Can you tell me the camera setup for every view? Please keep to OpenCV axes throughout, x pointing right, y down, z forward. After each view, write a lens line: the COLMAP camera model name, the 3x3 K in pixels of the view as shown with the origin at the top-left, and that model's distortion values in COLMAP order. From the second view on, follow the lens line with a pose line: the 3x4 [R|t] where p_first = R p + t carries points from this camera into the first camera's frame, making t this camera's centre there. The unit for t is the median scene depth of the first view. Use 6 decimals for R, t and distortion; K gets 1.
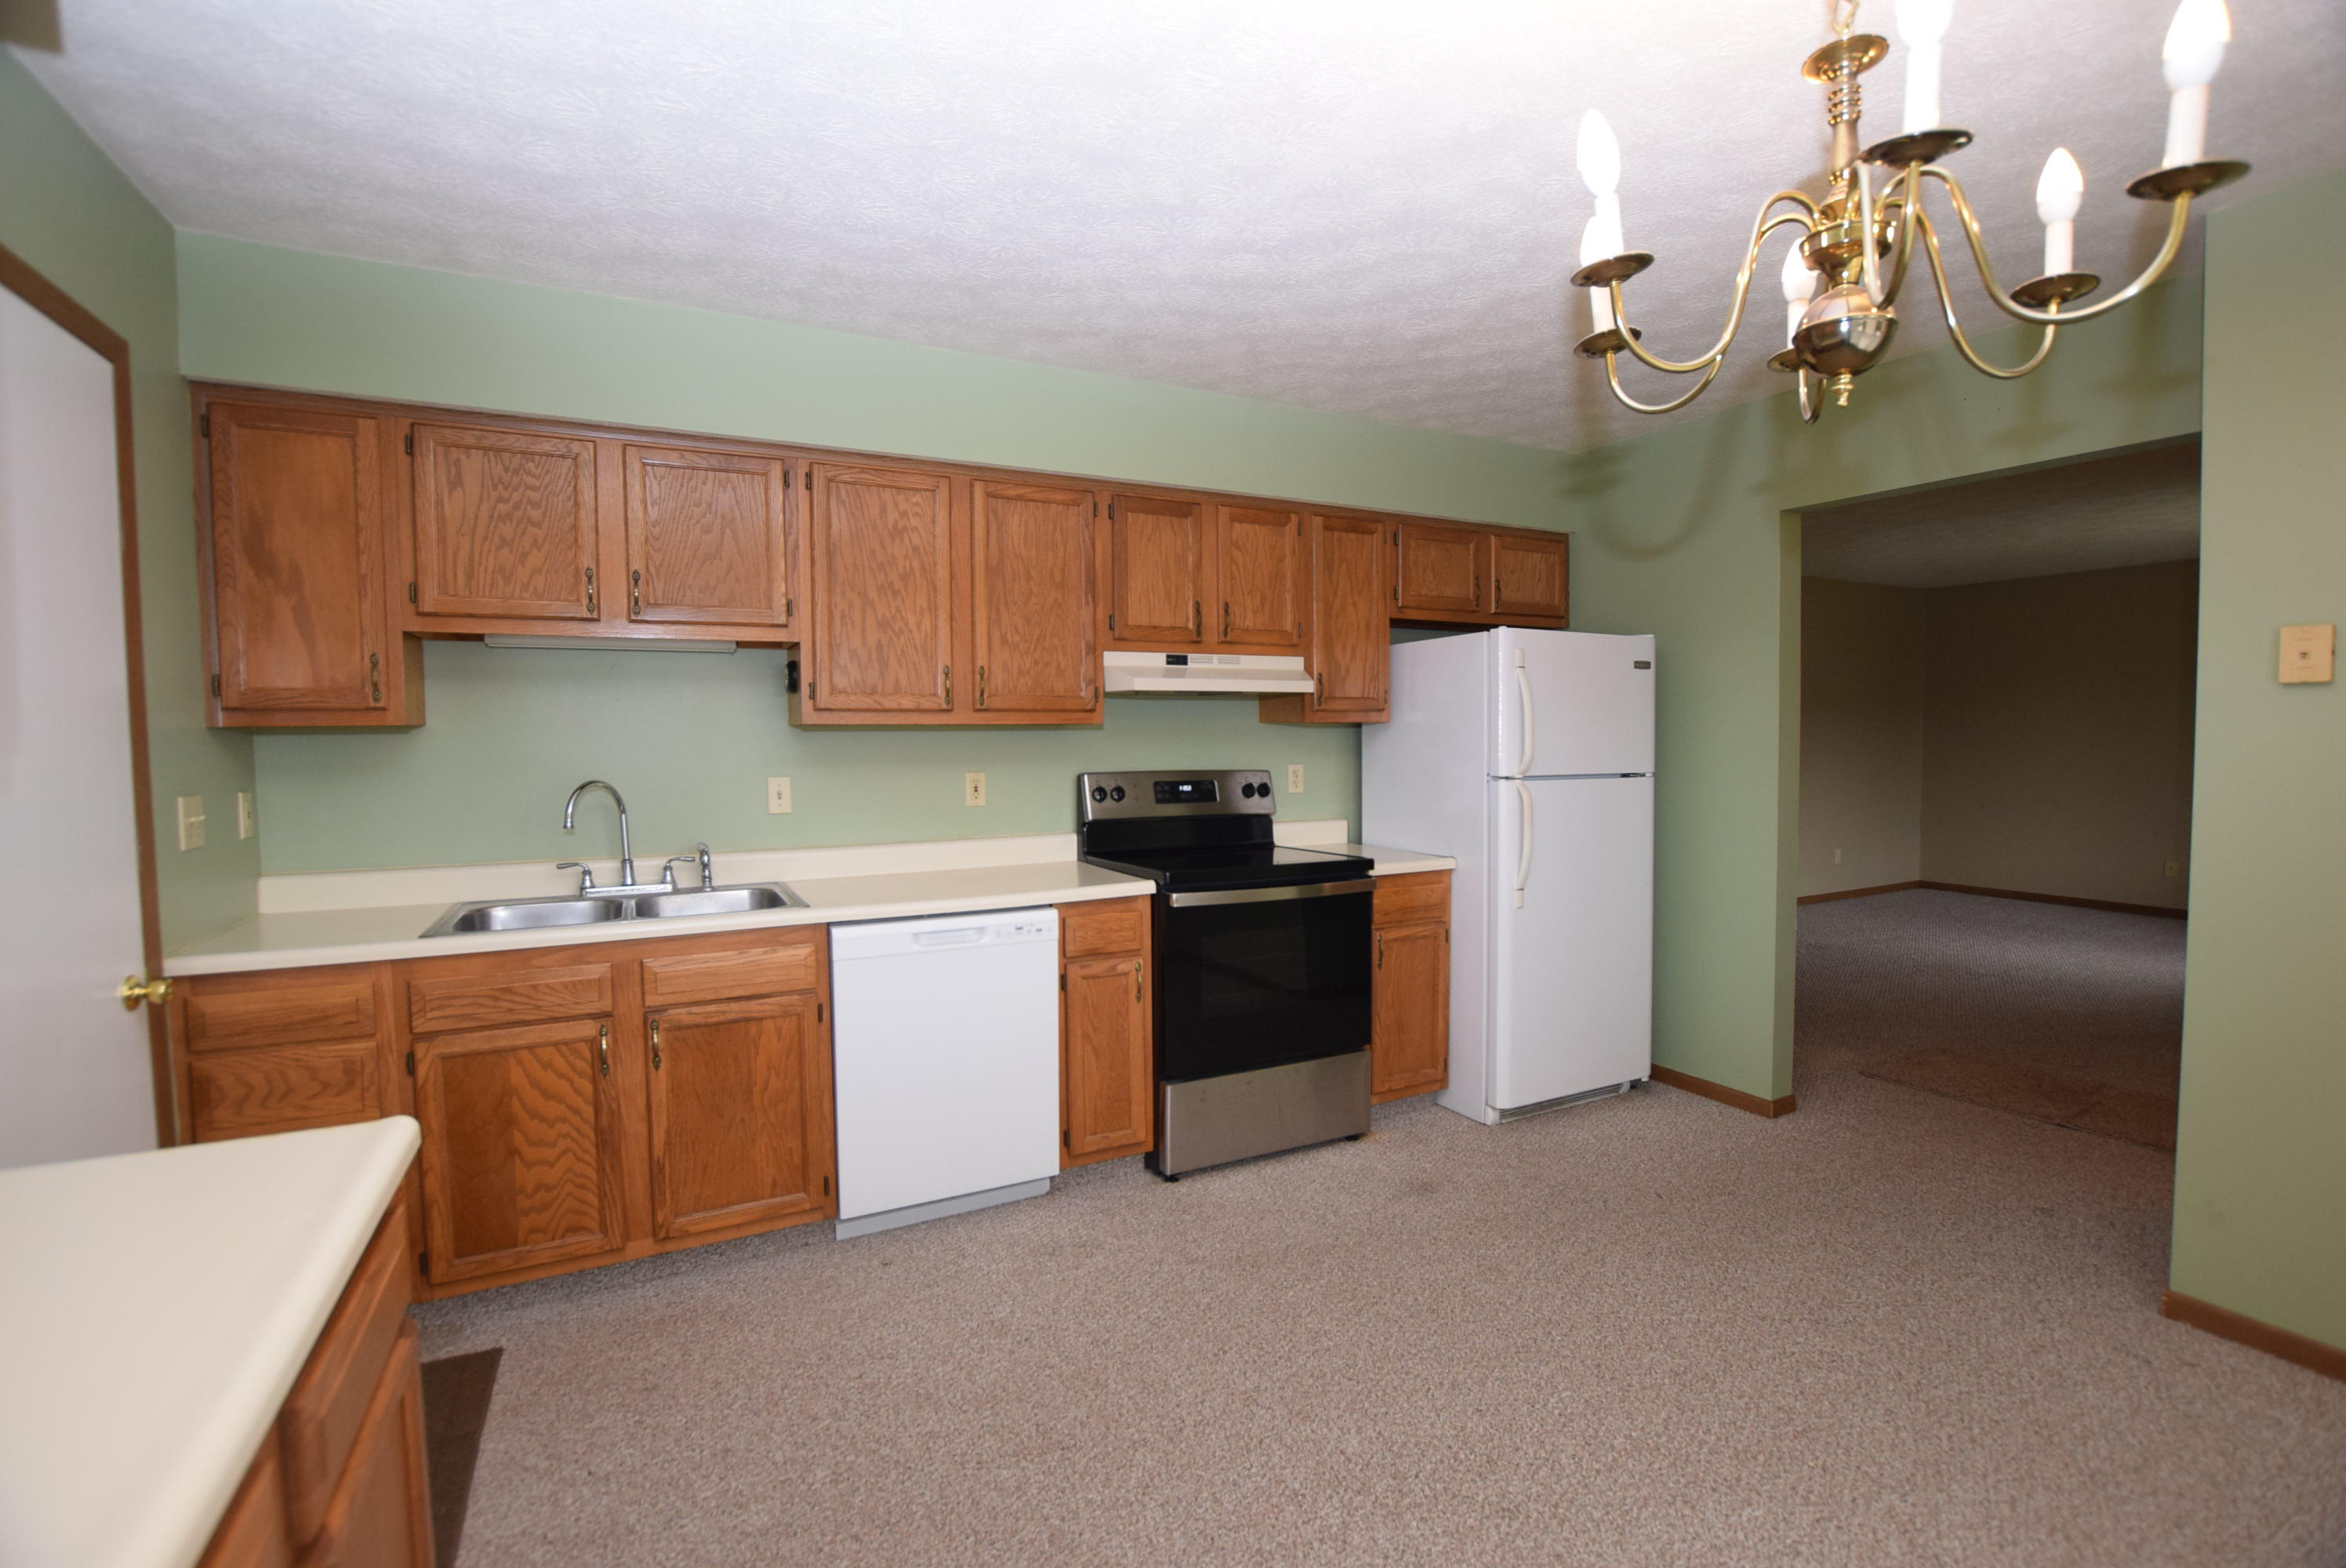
lens RADIAL K [[1031.0, 0, 1169.2], [0, 1031.0, 790.6], [0, 0, 1]] dist [-0.035781, 0.006854]
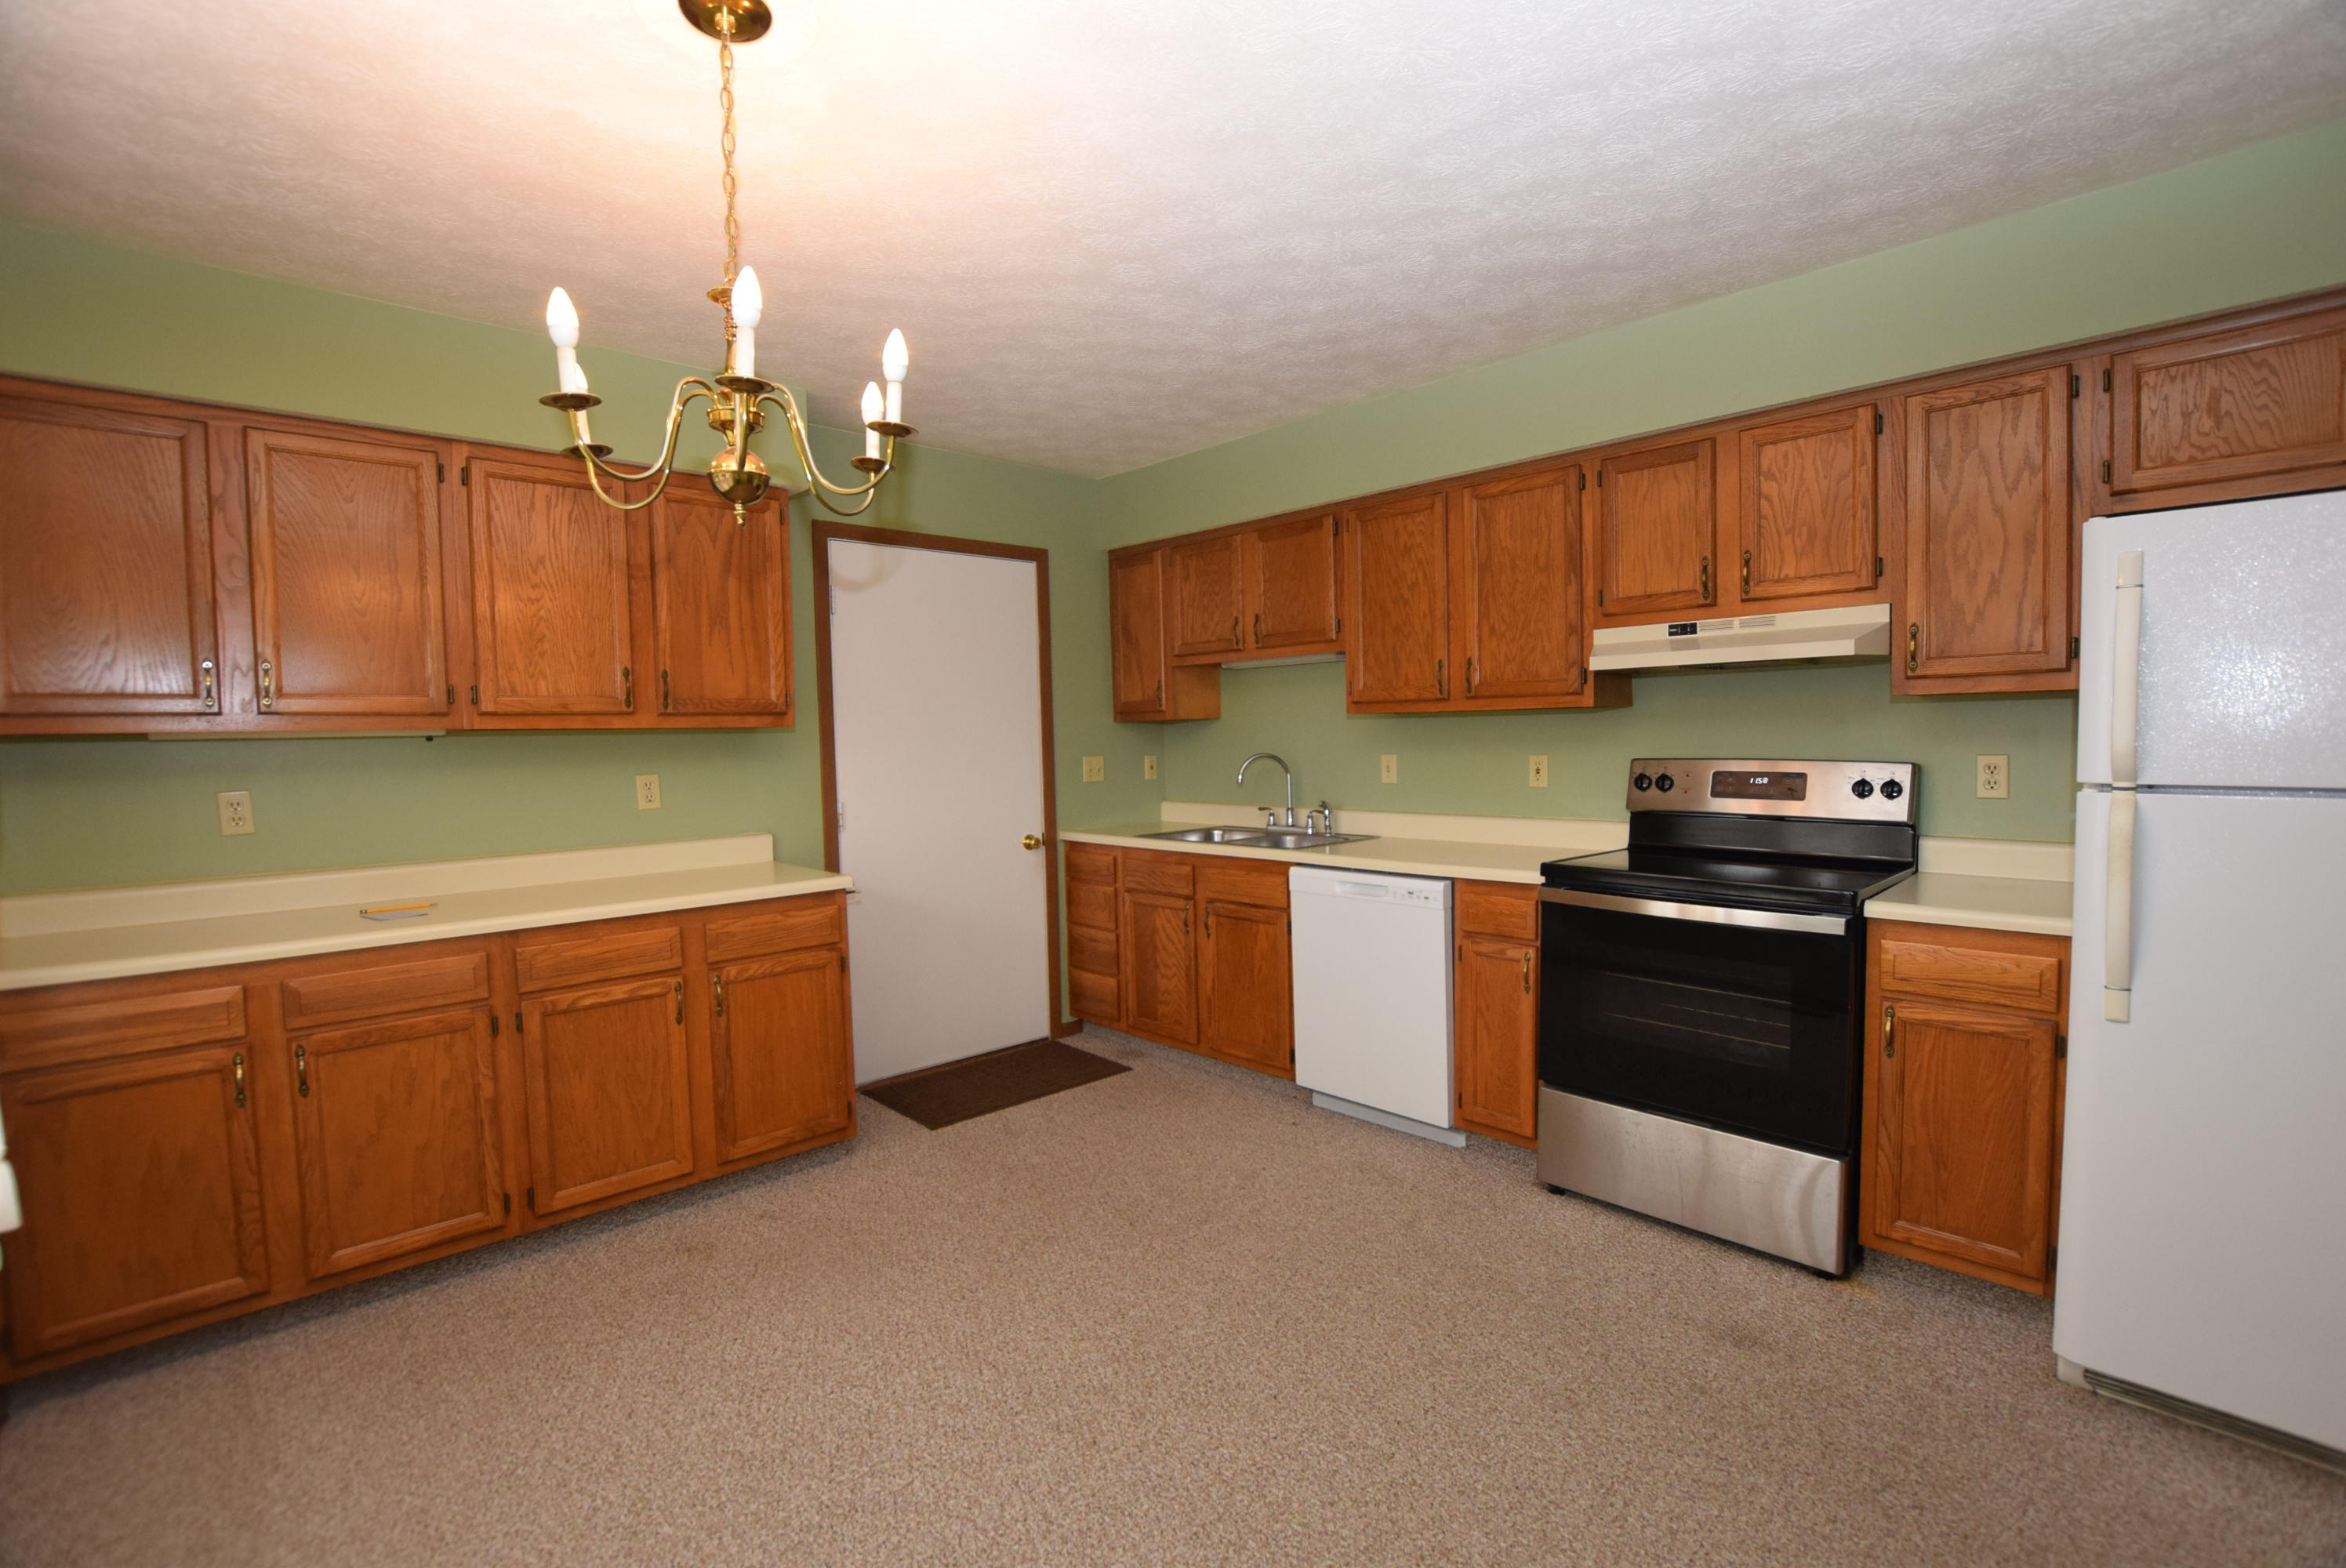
lens RADIAL K [[1031.0, 0, 1169.2], [0, 1031.0, 790.6], [0, 0, 1]] dist [-0.035781, 0.006854]
pose [[0.282628, 0.056049, -0.957591, 0.770890], [-0.029639, 0.998325, 0.049685, -0.024357], [0.958772, 0.014339, 0.283816, 0.382296]]
